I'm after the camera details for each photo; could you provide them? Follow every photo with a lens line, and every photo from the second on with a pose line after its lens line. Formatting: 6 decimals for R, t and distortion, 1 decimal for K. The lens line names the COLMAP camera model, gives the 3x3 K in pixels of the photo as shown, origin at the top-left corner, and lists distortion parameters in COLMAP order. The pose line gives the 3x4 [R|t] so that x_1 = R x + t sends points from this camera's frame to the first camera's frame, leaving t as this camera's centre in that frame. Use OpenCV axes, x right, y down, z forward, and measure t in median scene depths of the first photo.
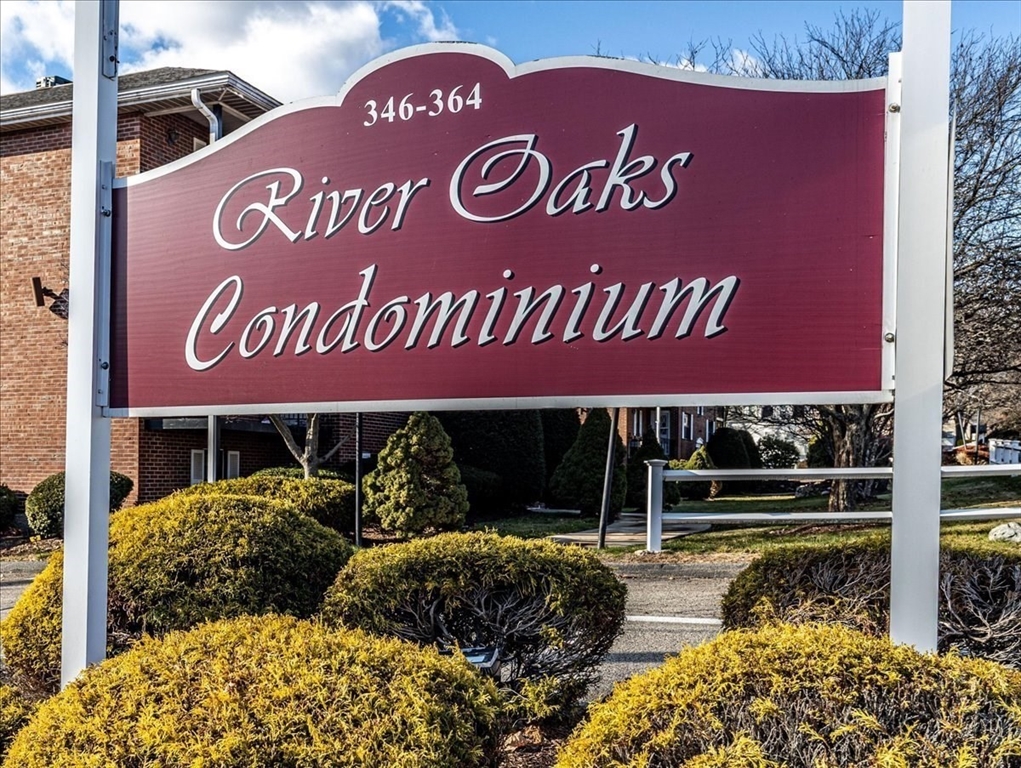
lens RADIAL K [[1266.9, 0, 510.0], [0, 1266.9, 413.4], [0, 0, 1]] dist [0.000465, 0.009793]
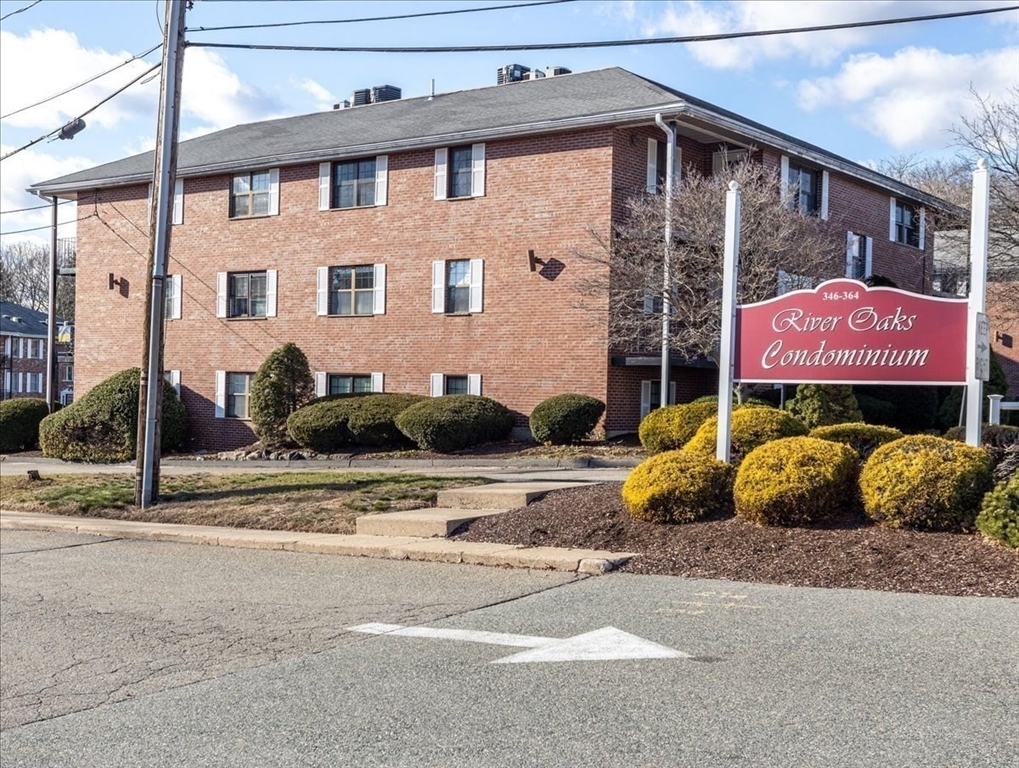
lens RADIAL K [[1264.4, 0, 509.0], [0, 1264.4, 413.4], [0, 0, 1]] dist [0.000465, 0.009793]
pose [[0.951636, 0.018351, -0.306680, 0.099258], [-0.000531, 0.998311, 0.058086, -0.091366], [0.307228, -0.055114, 0.950039, -1.921114]]
